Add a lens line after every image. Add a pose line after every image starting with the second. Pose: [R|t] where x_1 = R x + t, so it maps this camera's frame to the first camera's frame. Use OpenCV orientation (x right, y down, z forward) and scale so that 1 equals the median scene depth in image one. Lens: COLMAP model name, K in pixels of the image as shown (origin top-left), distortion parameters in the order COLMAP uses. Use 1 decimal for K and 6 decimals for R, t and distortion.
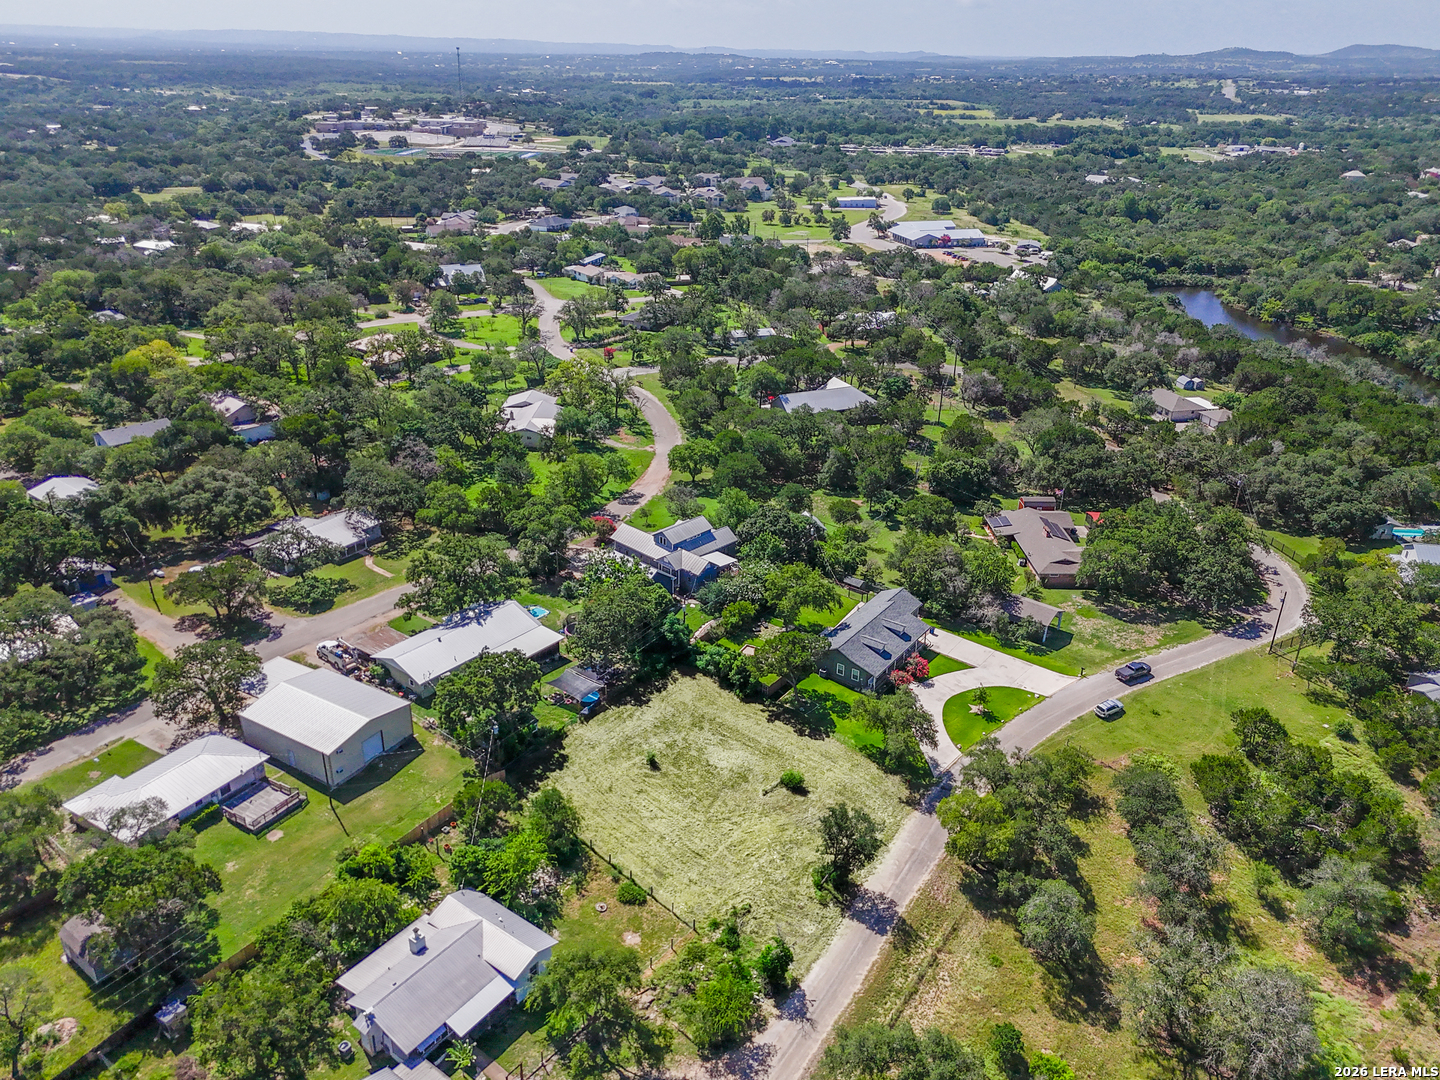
lens RADIAL K [[1060.3, 0, 713.3], [0, 1060.3, 544.1], [0, 0, 1]] dist [0.067776, -0.052813]
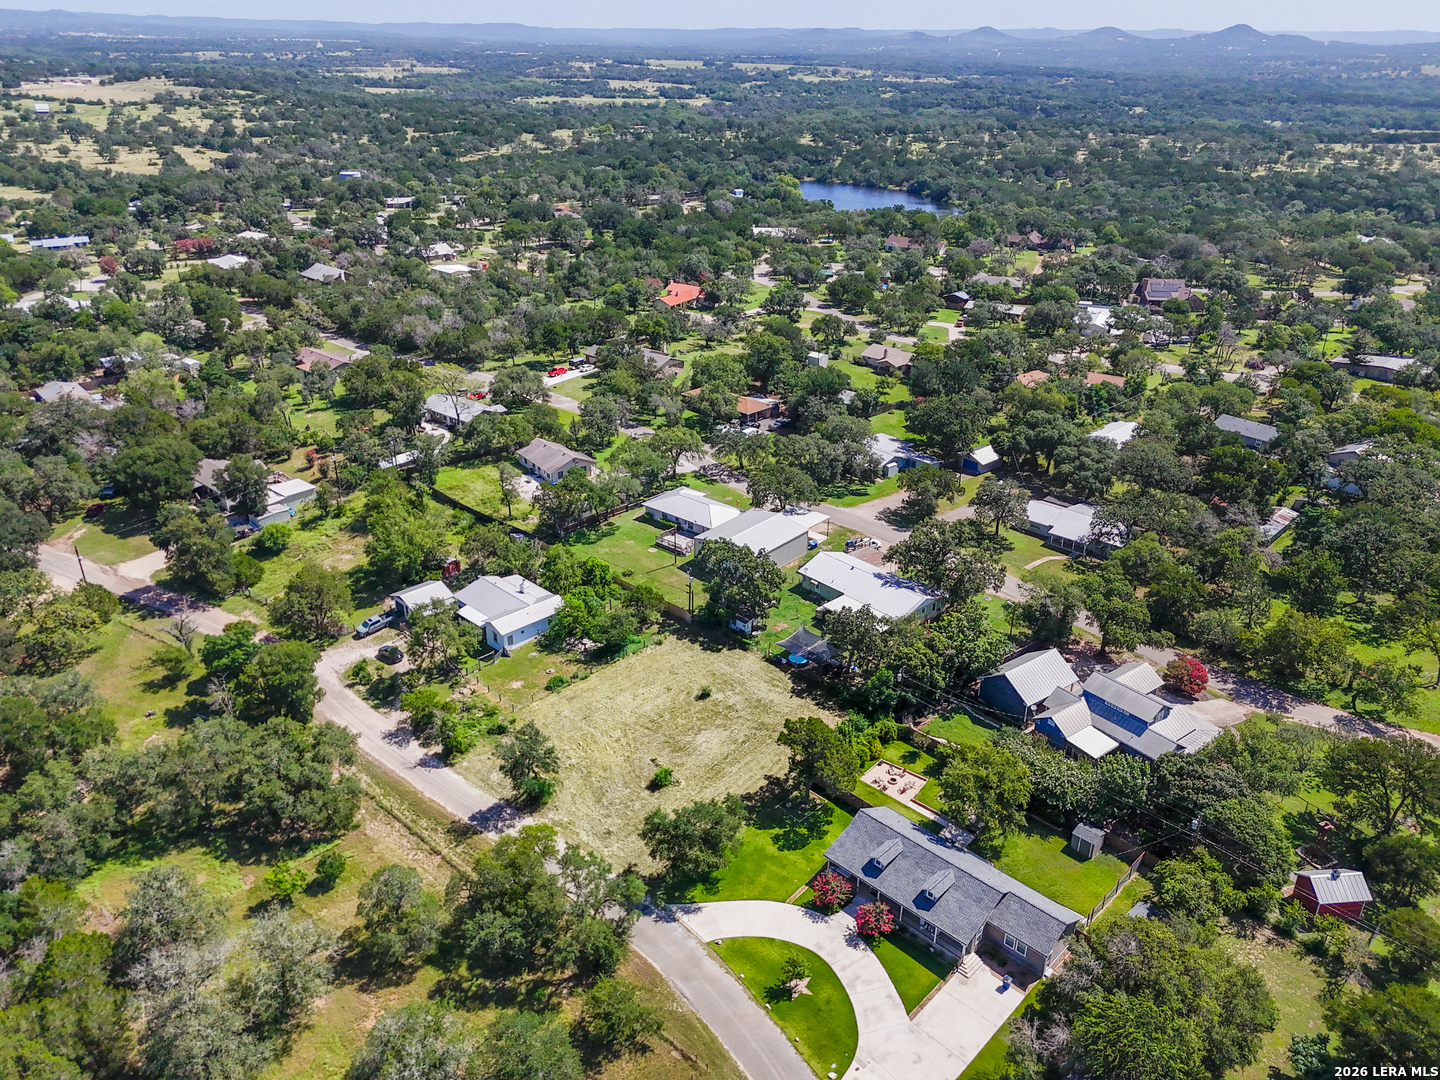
lens RADIAL K [[1060.3, 0, 713.0], [0, 1060.3, 540.7], [0, 0, 1]] dist [0.067776, -0.052813]
pose [[-0.157644, 0.403294, -0.901389, 0.926061], [-0.429071, 0.794159, 0.430359, -0.425382], [0.889408, 0.454604, 0.047848, 0.942461]]
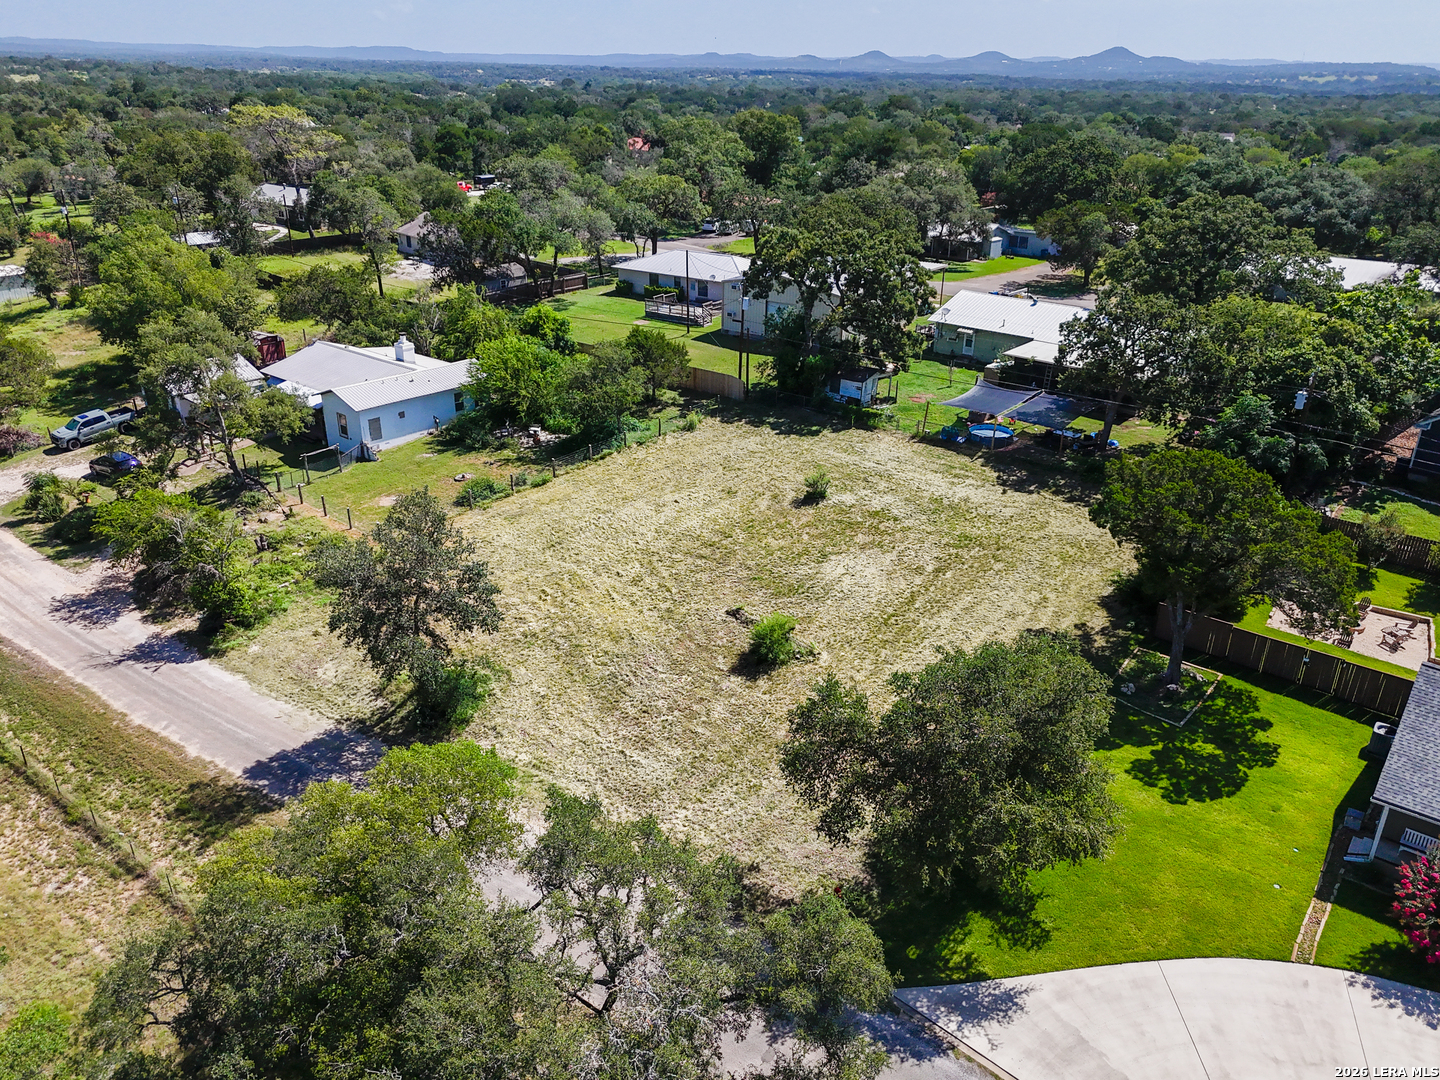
lens RADIAL K [[1060.3, 0, 715.2], [0, 1060.3, 541.8], [0, 0, 1]] dist [0.067776, -0.052813]
pose [[-0.064091, 0.384640, -0.920839, 0.439428], [-0.436083, 0.819179, 0.372528, 0.061459], [0.897621, 0.425438, 0.115233, 0.972412]]
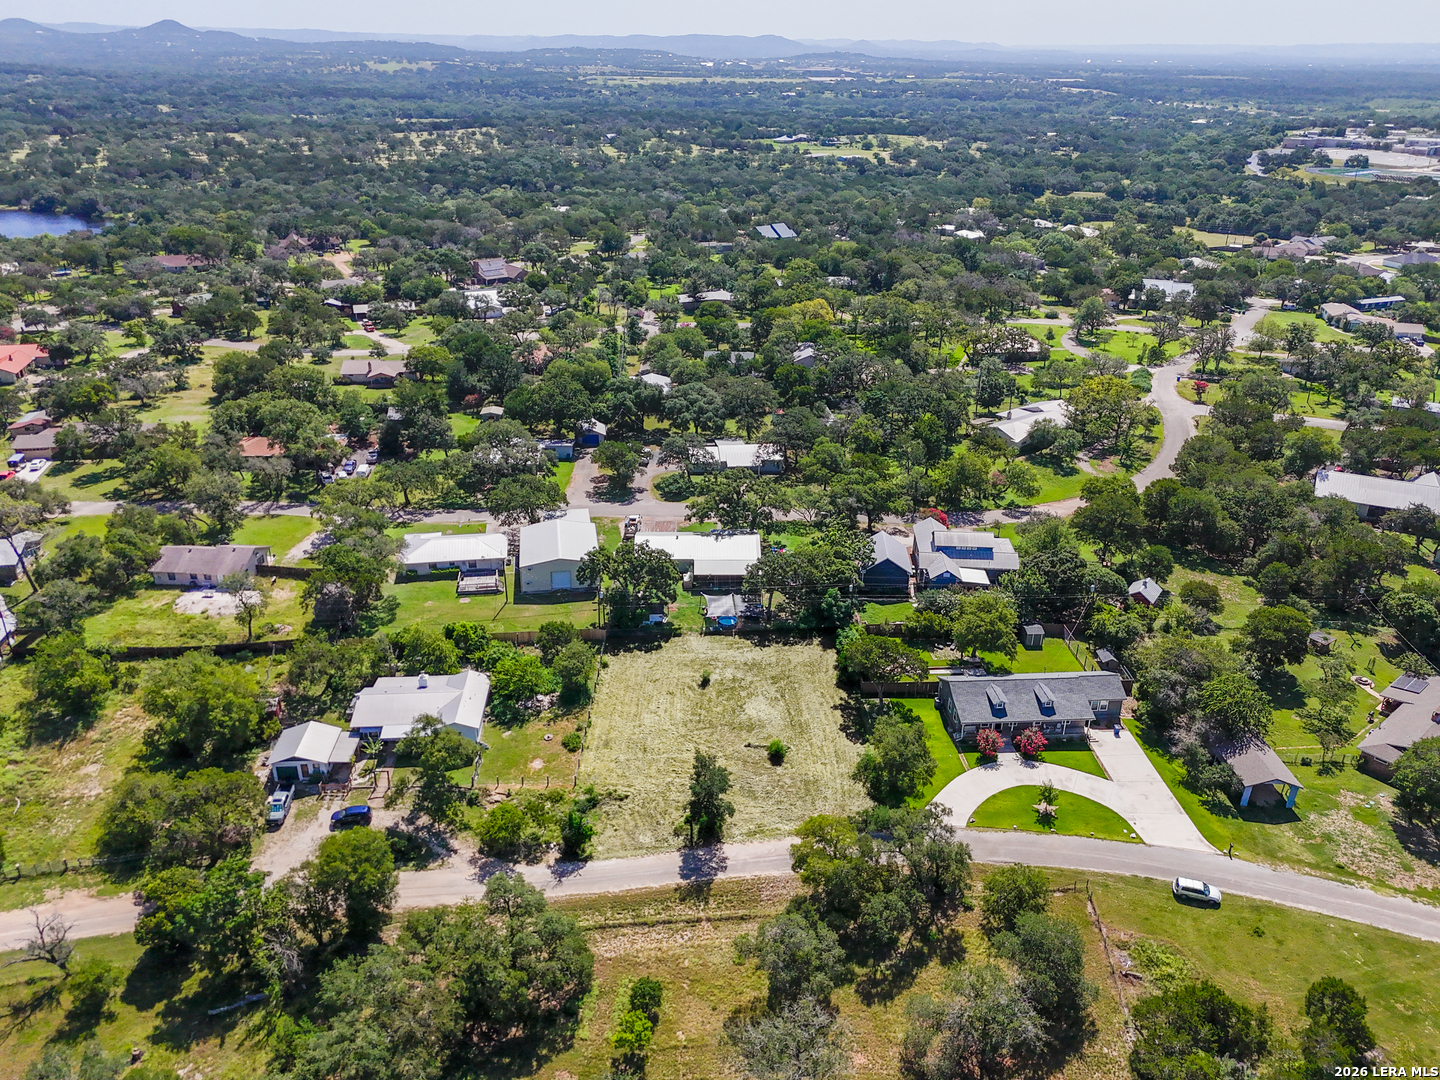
lens RADIAL K [[1060.3, 0, 714.3], [0, 1060.3, 542.5], [0, 0, 1]] dist [0.067776, -0.052813]
pose [[0.641814, 0.313309, -0.699938, 0.740131], [-0.322584, 0.938353, 0.124233, -0.082707], [0.695712, 0.146054, 0.703316, 0.203690]]
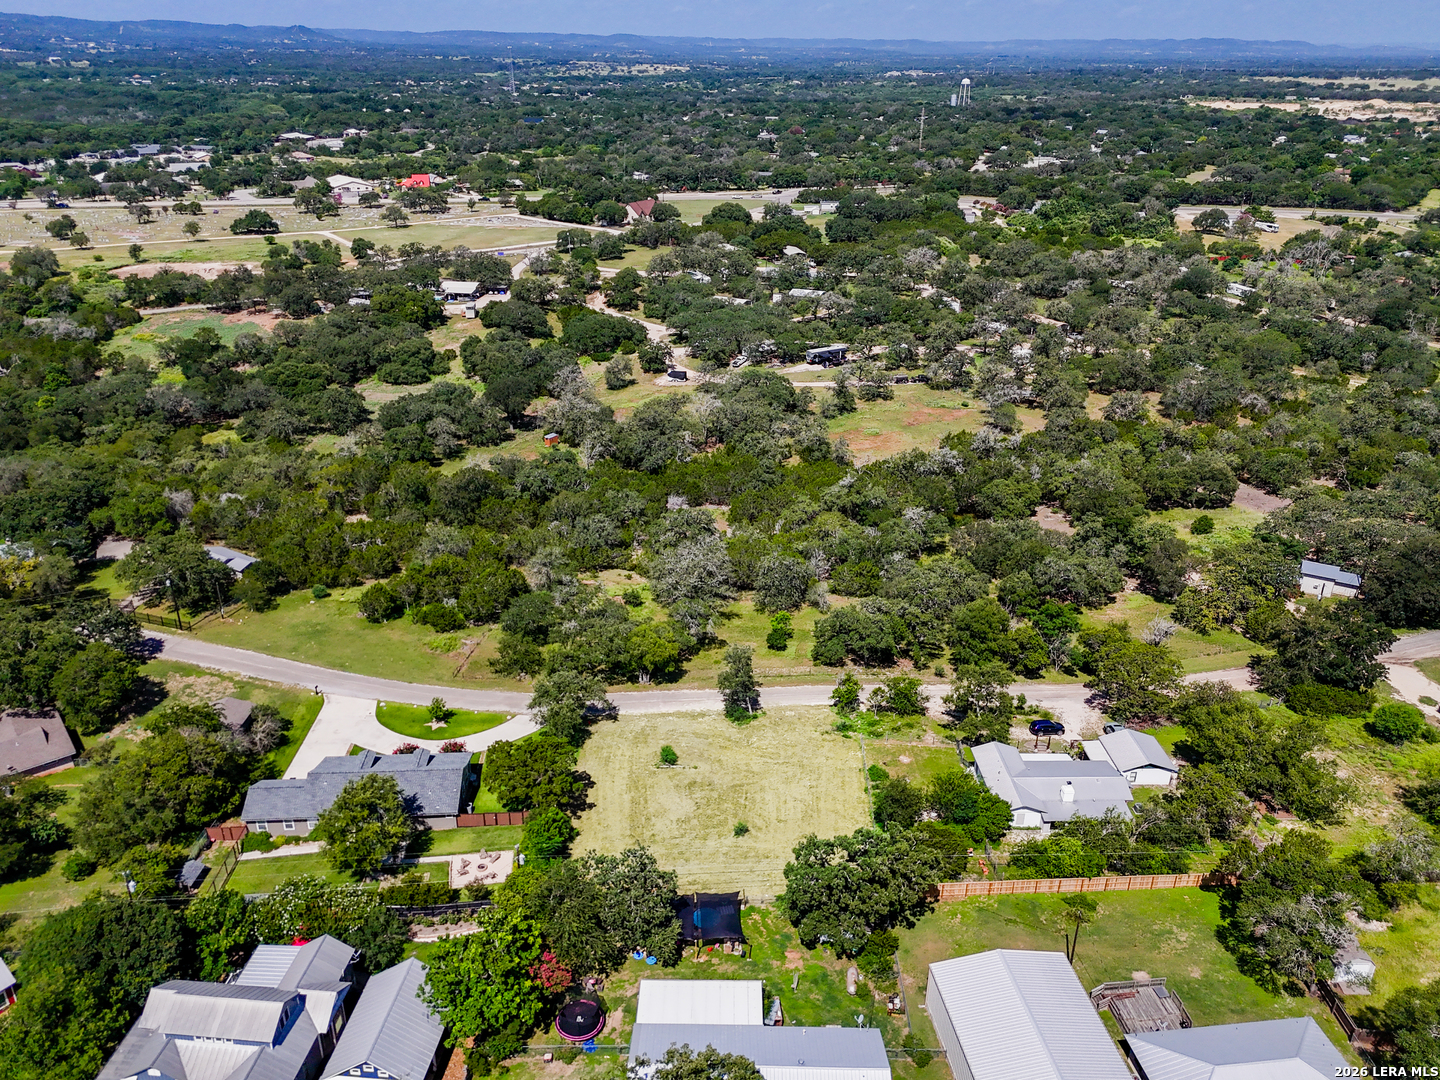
lens RADIAL K [[1060.3, 0, 721.9], [0, 1060.3, 541.5], [0, 0, 1]] dist [0.067776, -0.052813]
pose [[-0.623253, -0.348231, 0.700208, -0.645760], [0.310011, 0.712002, 0.630036, -0.596234], [-0.717948, 0.609744, -0.335802, 1.247517]]
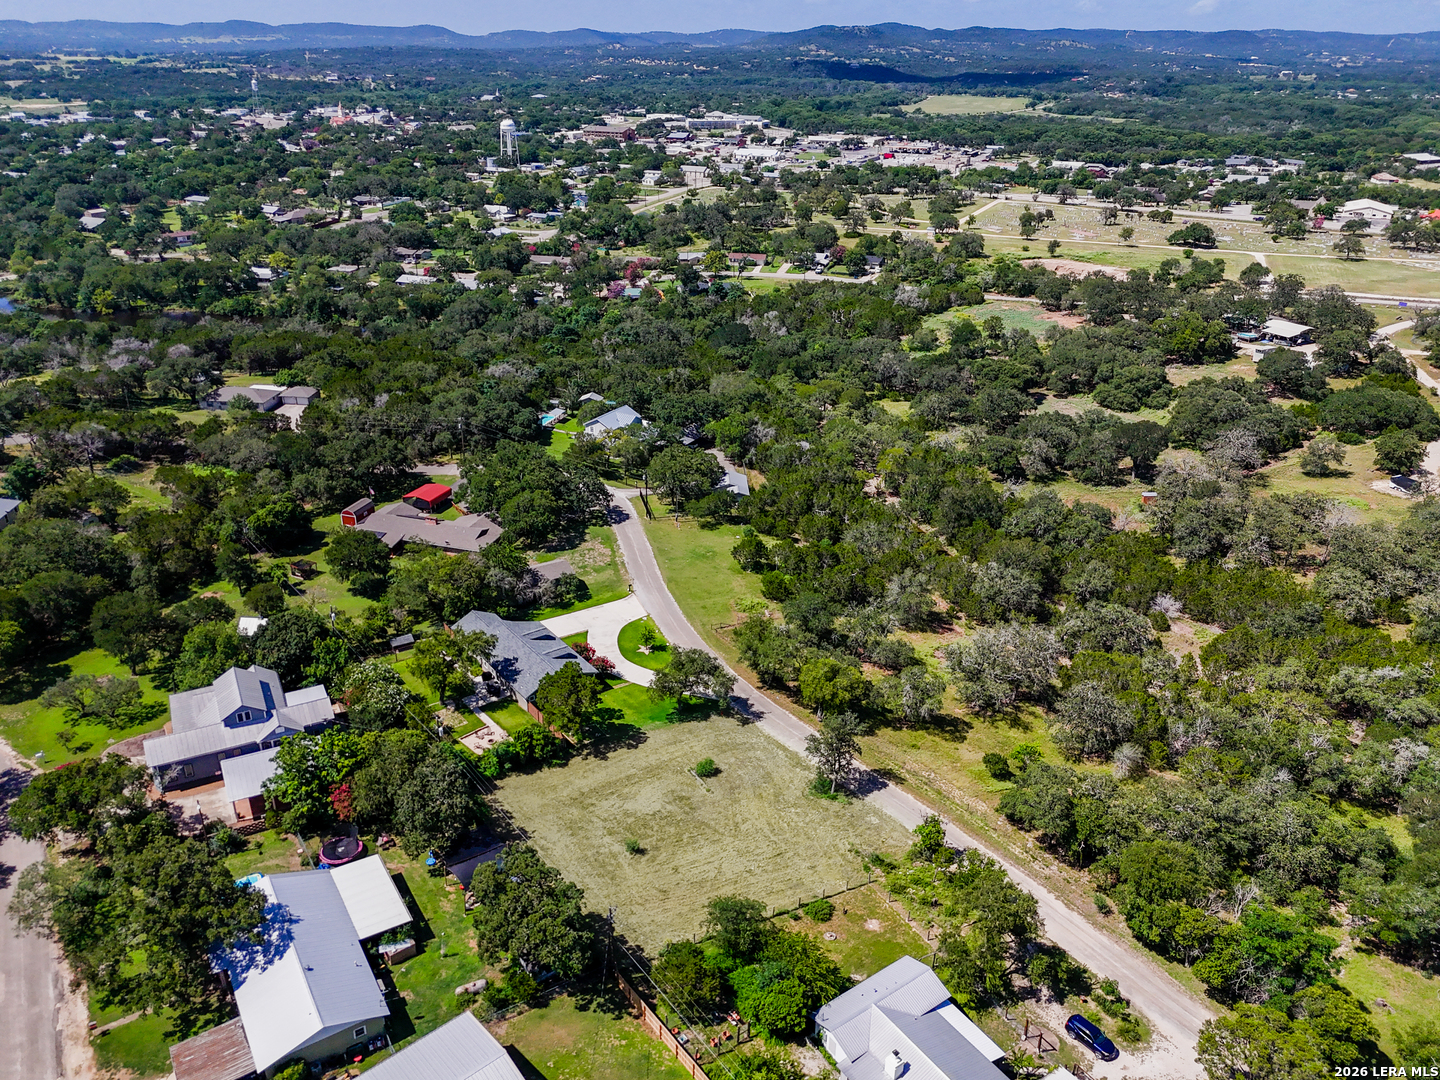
lens RADIAL K [[1060.3, 0, 719.1], [0, 1060.3, 545.1], [0, 0, 1]] dist [0.067776, -0.052813]
pose [[0.311790, -0.412581, 0.855900, -0.745343], [0.393442, 0.876008, 0.278949, -0.258619], [-0.864864, 0.249773, 0.435457, 0.516546]]
